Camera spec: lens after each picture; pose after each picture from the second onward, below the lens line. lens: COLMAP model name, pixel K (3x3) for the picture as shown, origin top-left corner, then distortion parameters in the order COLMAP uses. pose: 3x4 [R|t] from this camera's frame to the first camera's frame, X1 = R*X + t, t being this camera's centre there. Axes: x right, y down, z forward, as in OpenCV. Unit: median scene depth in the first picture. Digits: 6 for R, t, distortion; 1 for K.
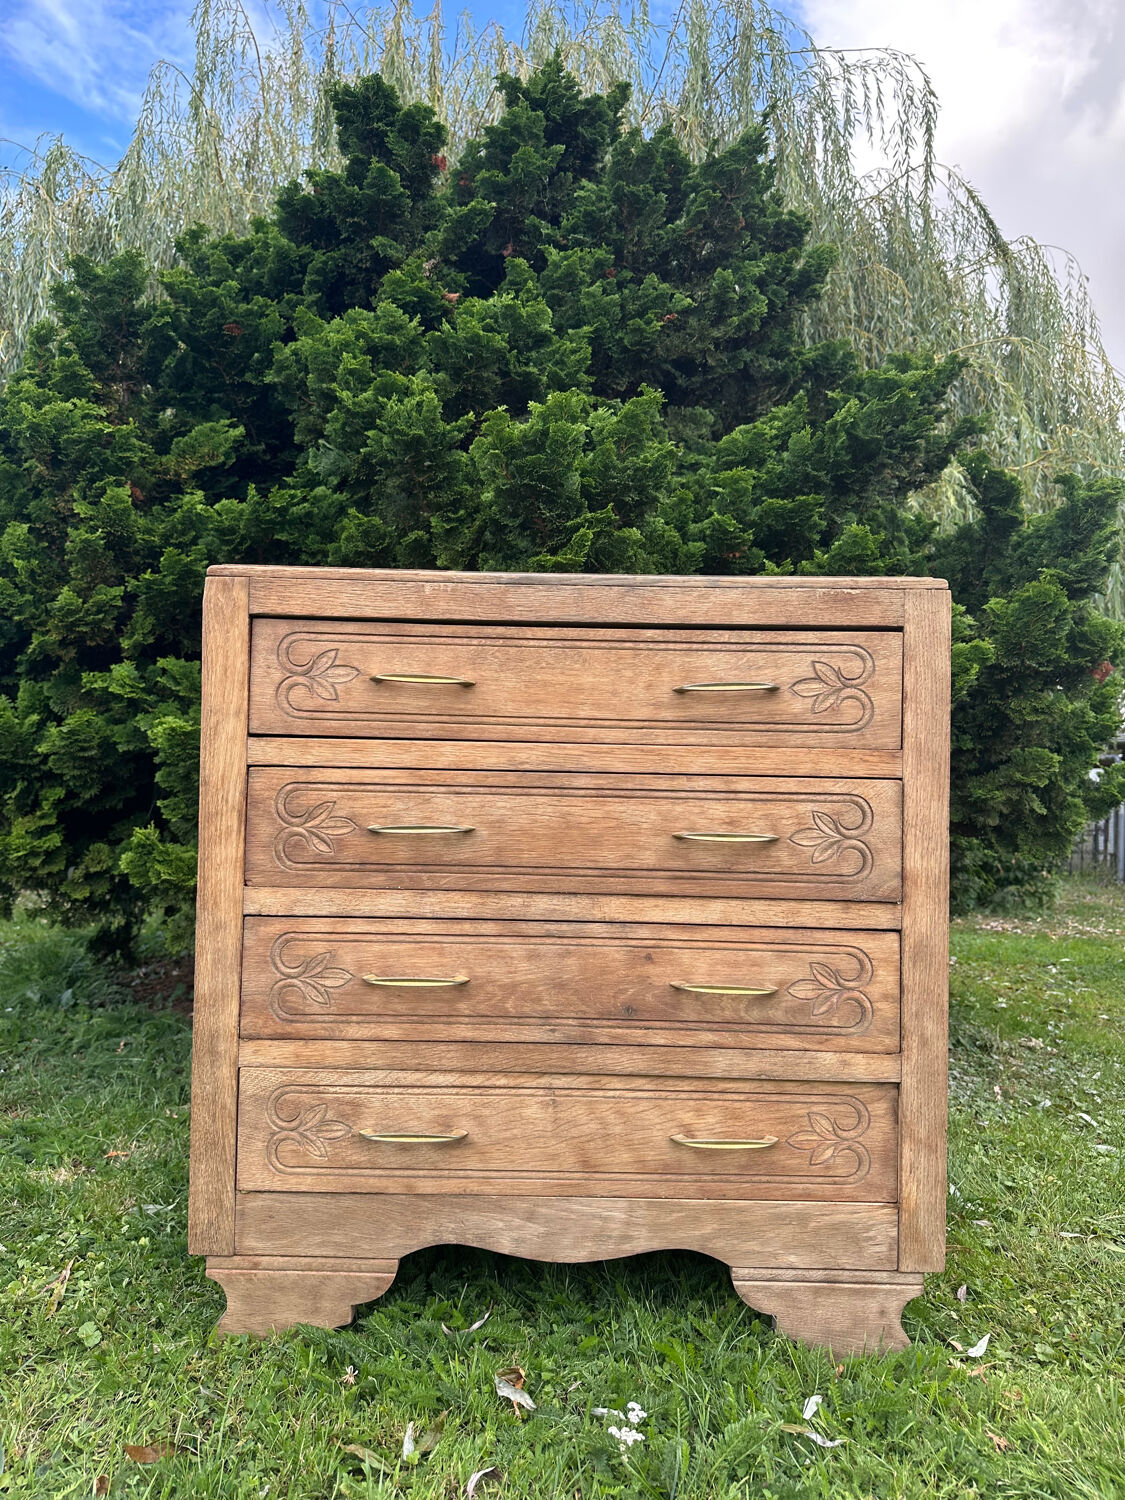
lens RADIAL K [[1053.9, 0, 558.6], [0, 1053.9, 751.8], [0, 0, 1]] dist [0.124610, -0.210463]
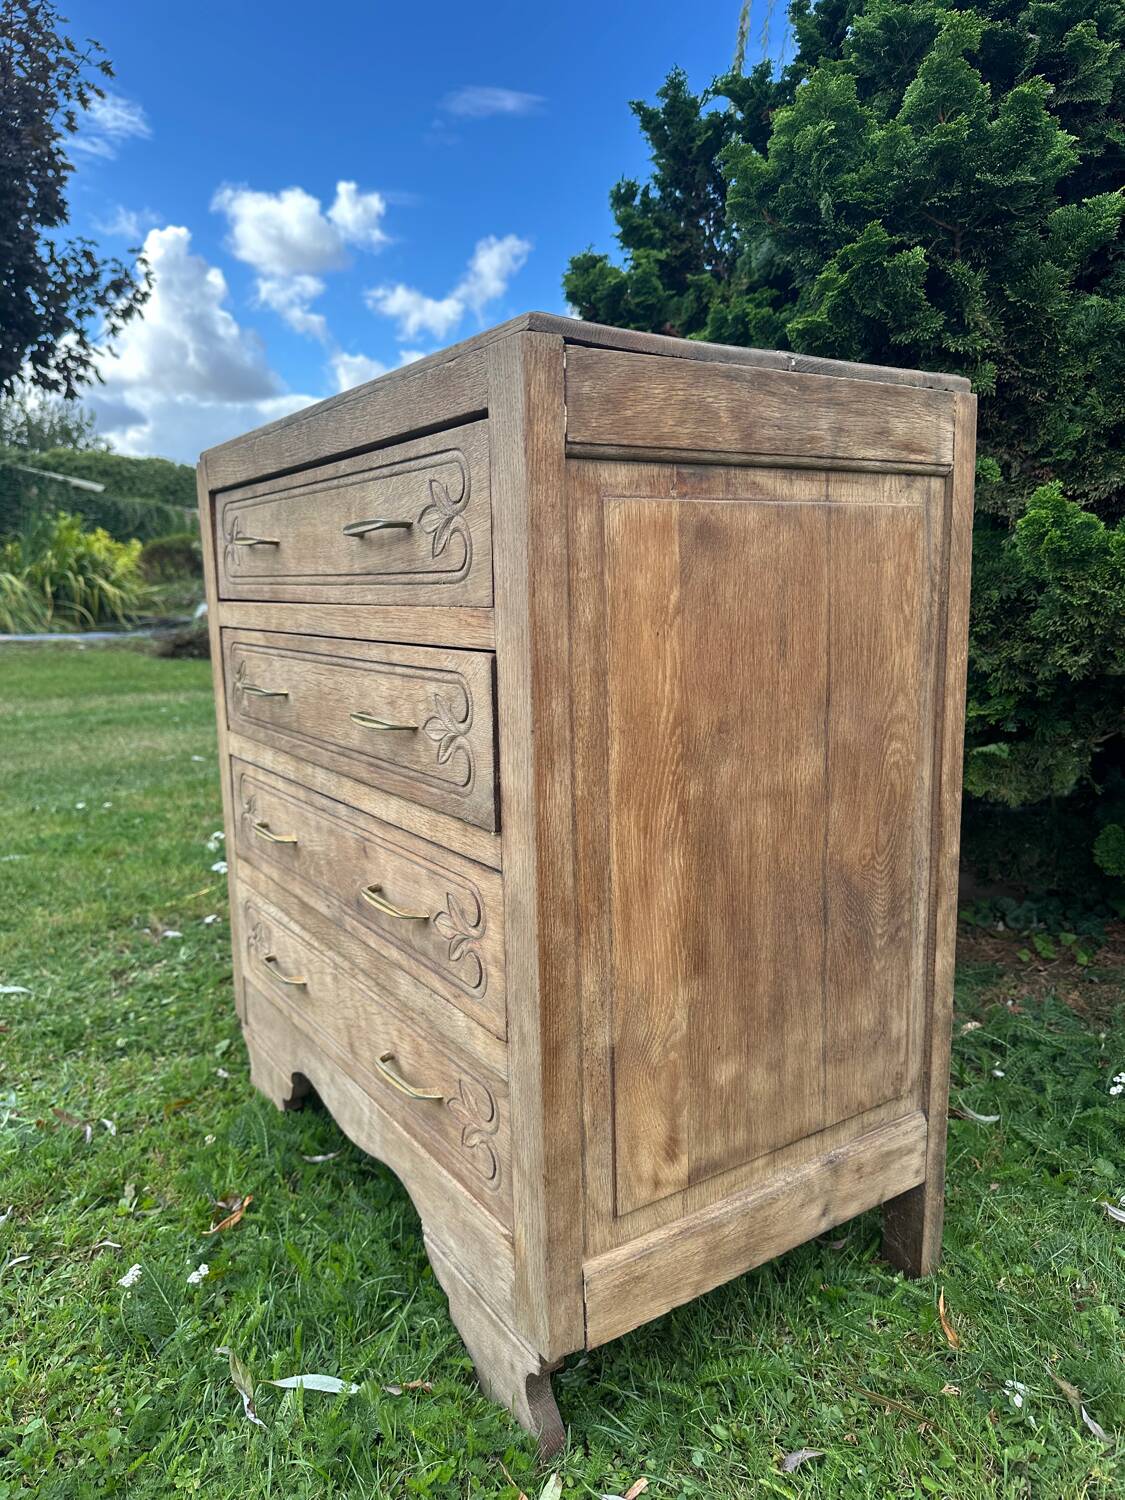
lens RADIAL K [[1053.7, 0, 568.3], [0, 1053.7, 755.4], [0, 0, 1]] dist [0.142250, -0.254179]
pose [[0.551650, 0.101772, -0.827844, 0.891609], [0.042548, 0.987802, 0.149790, -0.007067], [0.832990, -0.117855, 0.540591, 0.673879]]
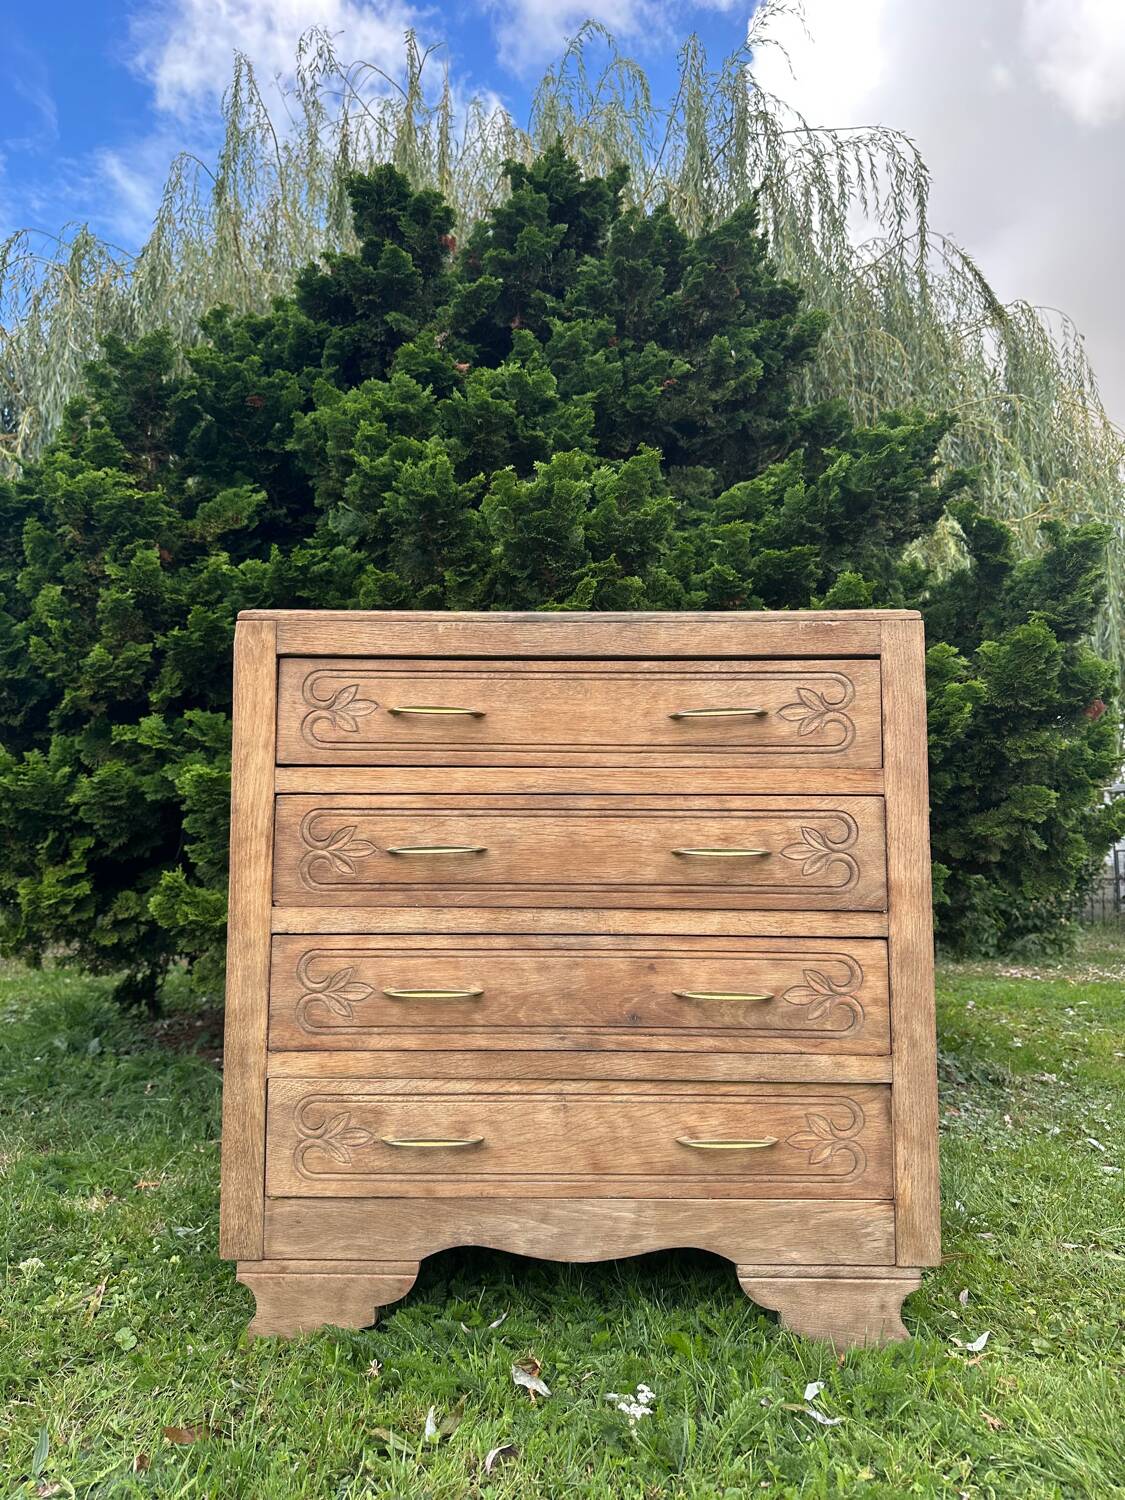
lens RADIAL K [[1053.7, 0, 568.3], [0, 1053.7, 755.4], [0, 0, 1]] dist [0.142250, -0.254179]
pose [[0.999820, -0.017573, -0.007113, 0.012737], [0.017164, 0.998400, -0.053876, 0.037437], [0.008049, 0.053745, 0.998522, -0.075217]]
